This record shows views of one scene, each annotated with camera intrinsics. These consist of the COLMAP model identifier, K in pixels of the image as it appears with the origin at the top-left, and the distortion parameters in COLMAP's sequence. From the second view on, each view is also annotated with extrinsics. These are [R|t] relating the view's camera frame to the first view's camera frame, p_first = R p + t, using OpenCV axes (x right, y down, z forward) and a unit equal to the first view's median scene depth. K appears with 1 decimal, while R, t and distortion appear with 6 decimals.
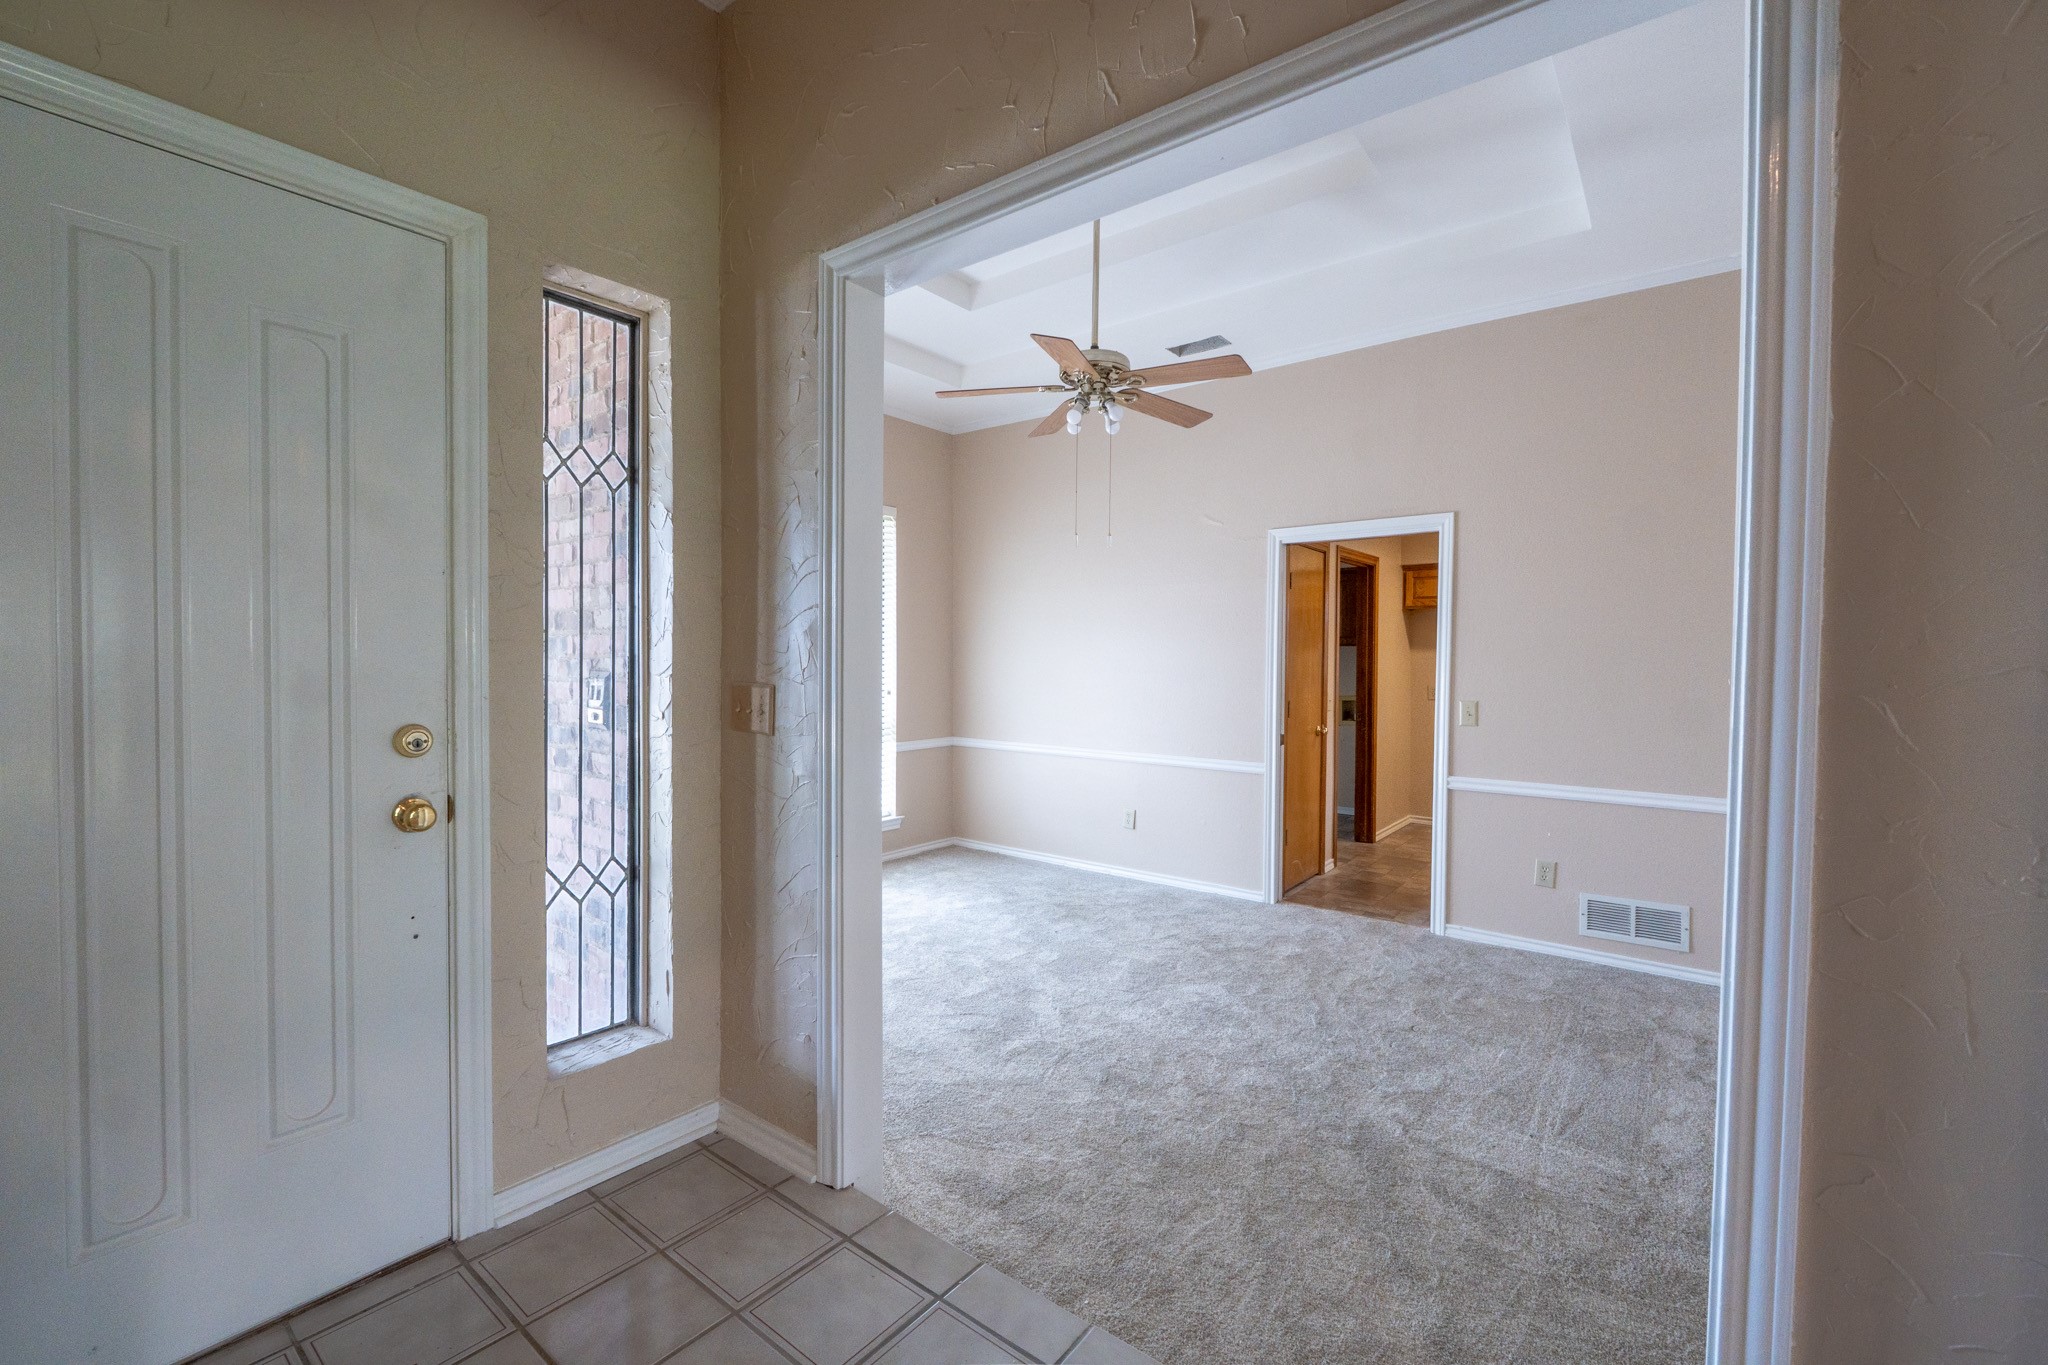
lens RADIAL K [[860.1, 0, 1029.4], [0, 860.1, 681.6], [0, 0, 1]] dist [-0.008332, 0.000663]
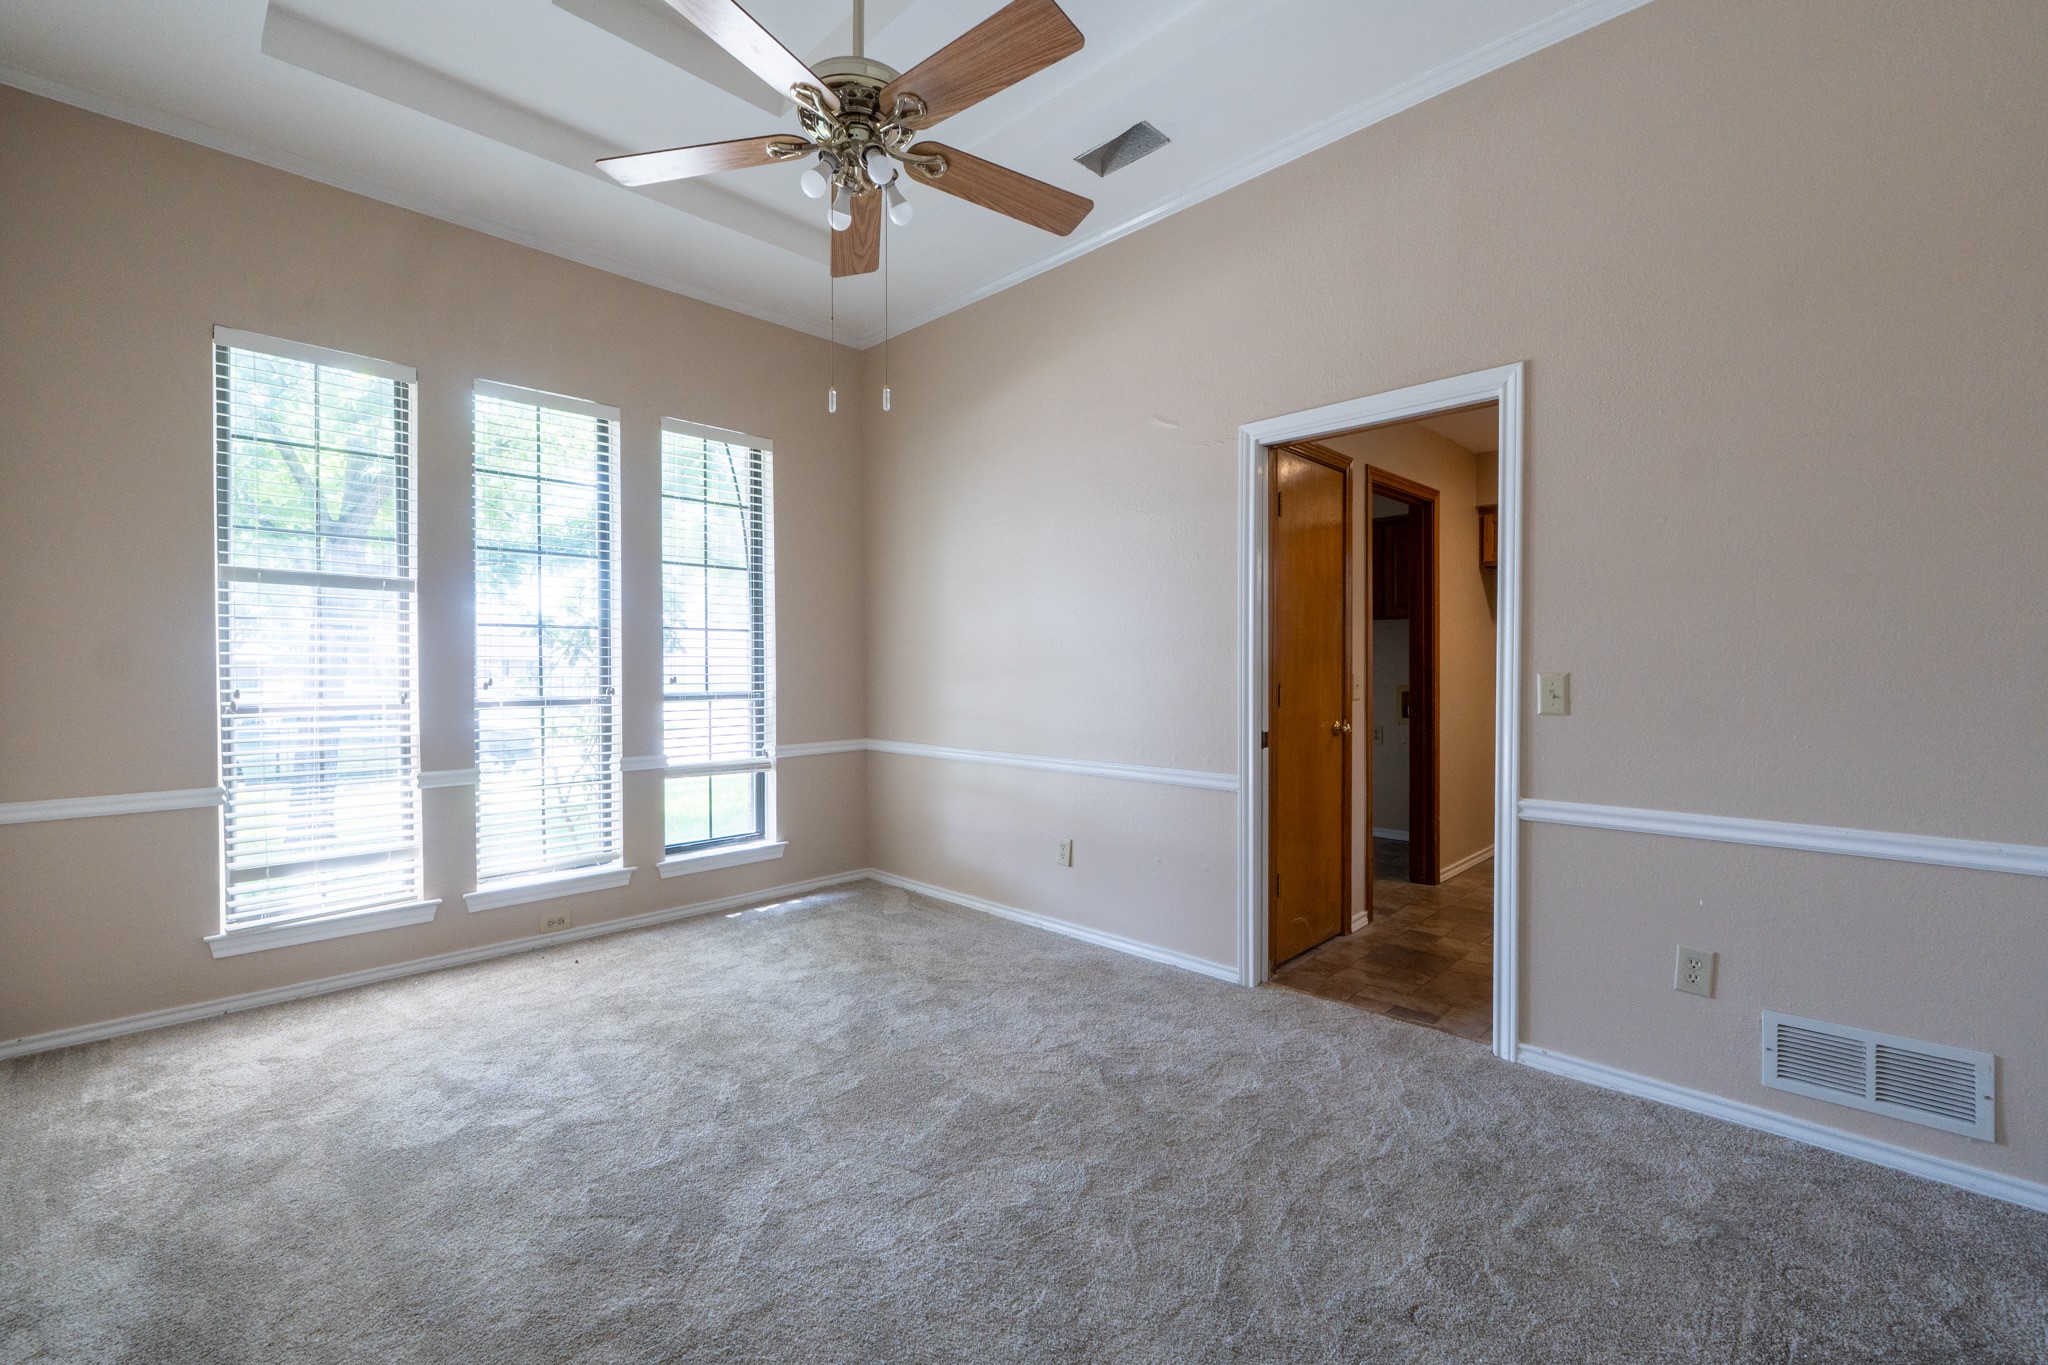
lens RADIAL K [[860.1, 0, 1029.3], [0, 860.1, 681.9], [0, 0, 1]] dist [-0.008332, 0.000663]
pose [[0.993546, -0.009077, -0.113070, 0.213105], [0.008198, 0.999932, -0.008235, 0.030171], [0.113137, 0.007255, 0.993553, 0.358368]]
